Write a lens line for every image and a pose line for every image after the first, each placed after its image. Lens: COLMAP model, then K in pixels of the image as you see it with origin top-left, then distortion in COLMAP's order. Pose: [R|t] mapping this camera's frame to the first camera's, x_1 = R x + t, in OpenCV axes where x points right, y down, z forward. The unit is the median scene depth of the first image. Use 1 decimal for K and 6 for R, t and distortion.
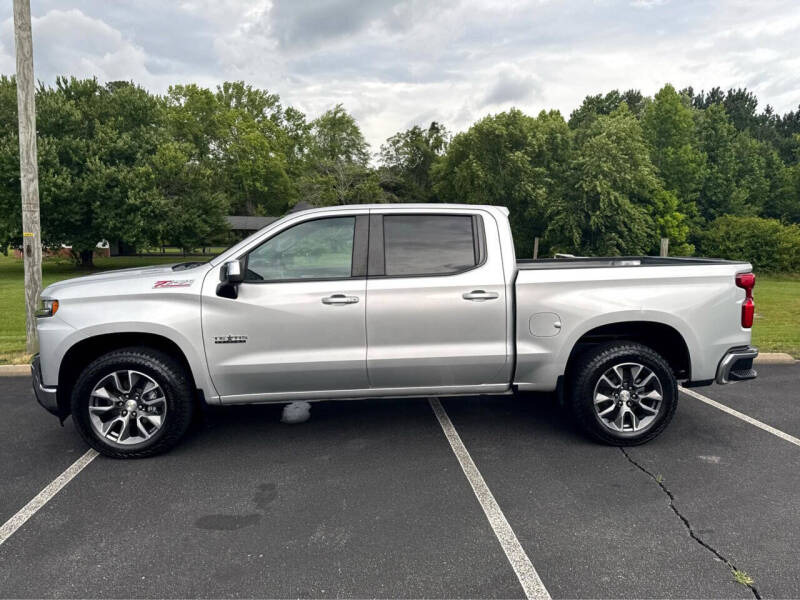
lens RADIAL K [[560.2, 0, 402.7], [0, 560.2, 299.3], [0, 0, 1]] dist [0.057125, -0.073231]
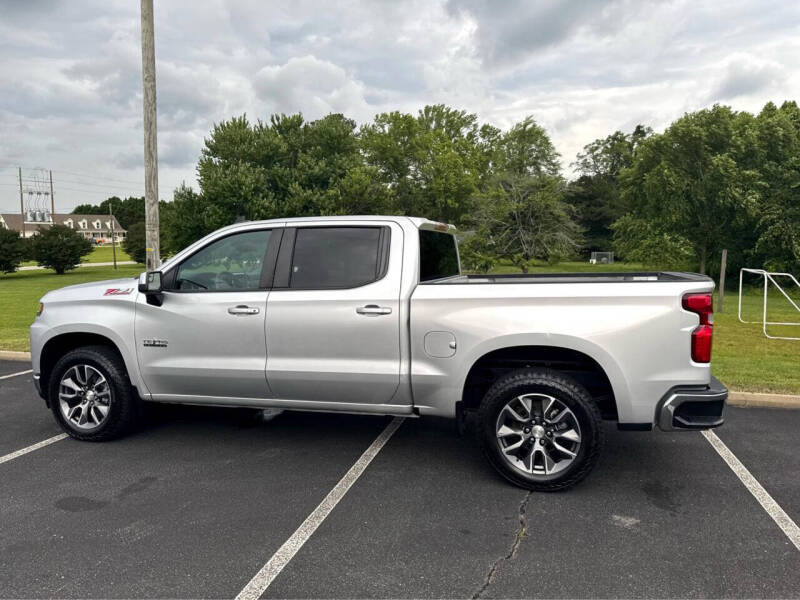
lens RADIAL K [[560.2, 0, 402.7], [0, 560.2, 299.3], [0, 0, 1]] dist [0.057125, -0.073231]
pose [[0.938386, 0.024387, -0.344728, 0.489799], [-0.032959, 0.999276, -0.019025, -0.008542], [0.344014, 0.029215, 0.938510, 0.114392]]
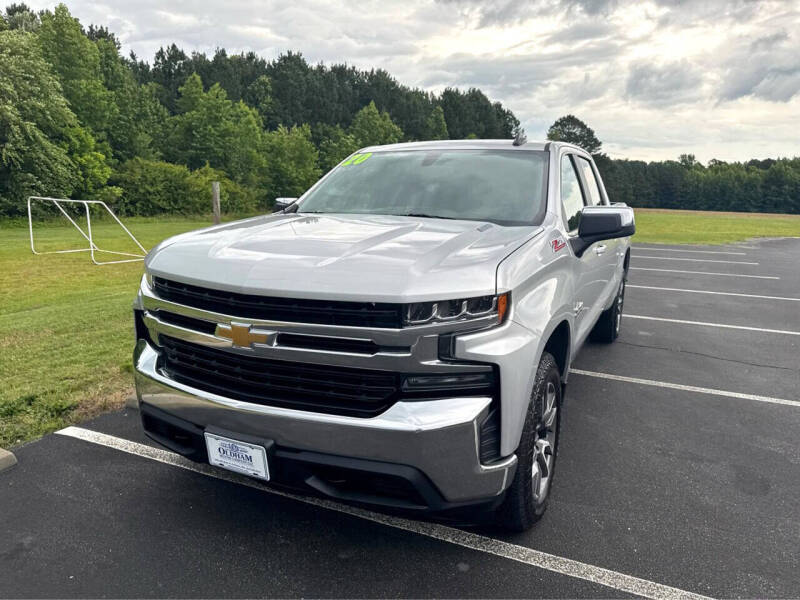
lens RADIAL K [[560.2, 0, 402.7], [0, 560.2, 299.3], [0, 0, 1]] dist [0.057125, -0.073231]
pose [[0.487401, -0.157601, 0.858837, -1.034849], [0.071258, 0.987475, 0.140767, -0.067640], [-0.870266, -0.007411, 0.492527, 0.793248]]
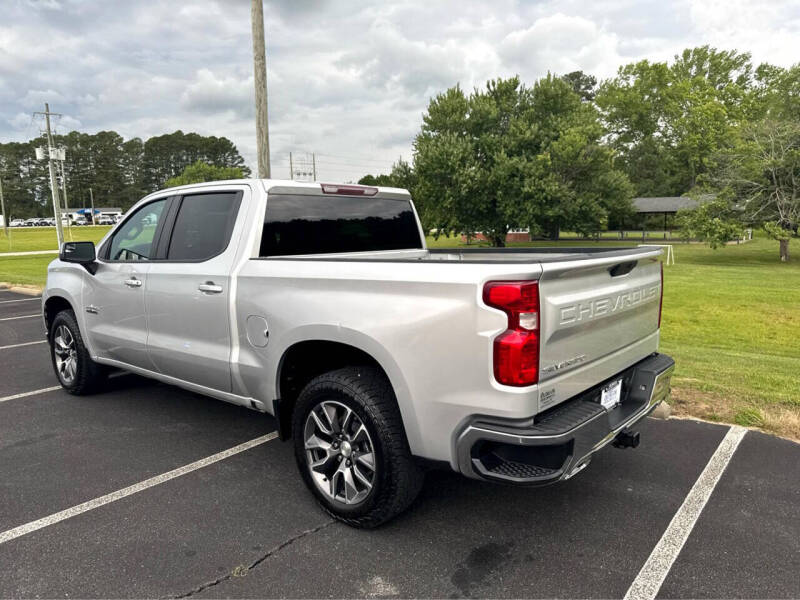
lens RADIAL K [[564.9, 0, 394.9], [0, 564.9, 300.0], [0, 0, 1]] dist [0.052630, -0.073365]
pose [[0.708232, 0.082561, -0.701135, 0.898533], [-0.062934, 0.996568, 0.053778, -0.049073], [0.703169, 0.006038, 0.710997, 0.553131]]
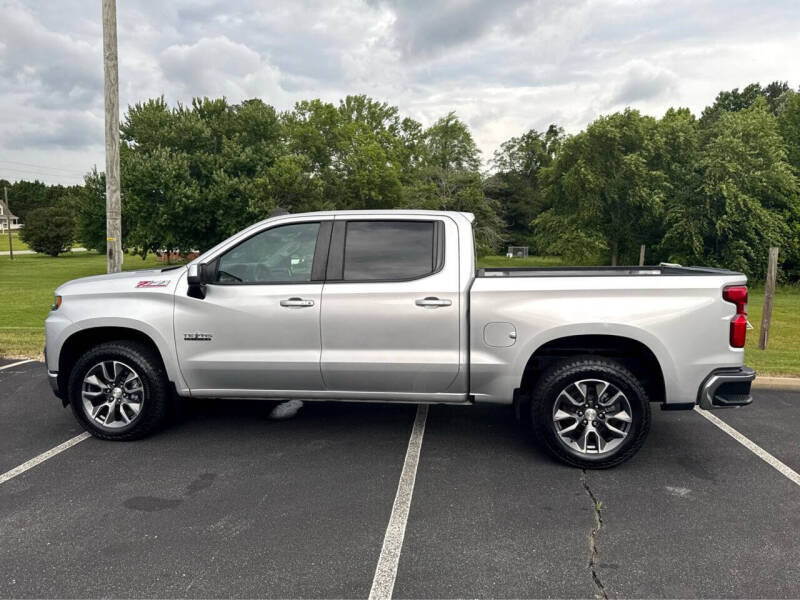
lens RADIAL K [[560.2, 0, 402.7], [0, 560.2, 299.3], [0, 0, 1]] dist [0.057125, -0.073231]
pose [[0.978679, 0.026221, -0.203713, 0.273674], [-0.028582, 0.999554, -0.008656, -0.002325], [0.203395, 0.014294, 0.978992, 0.021056]]
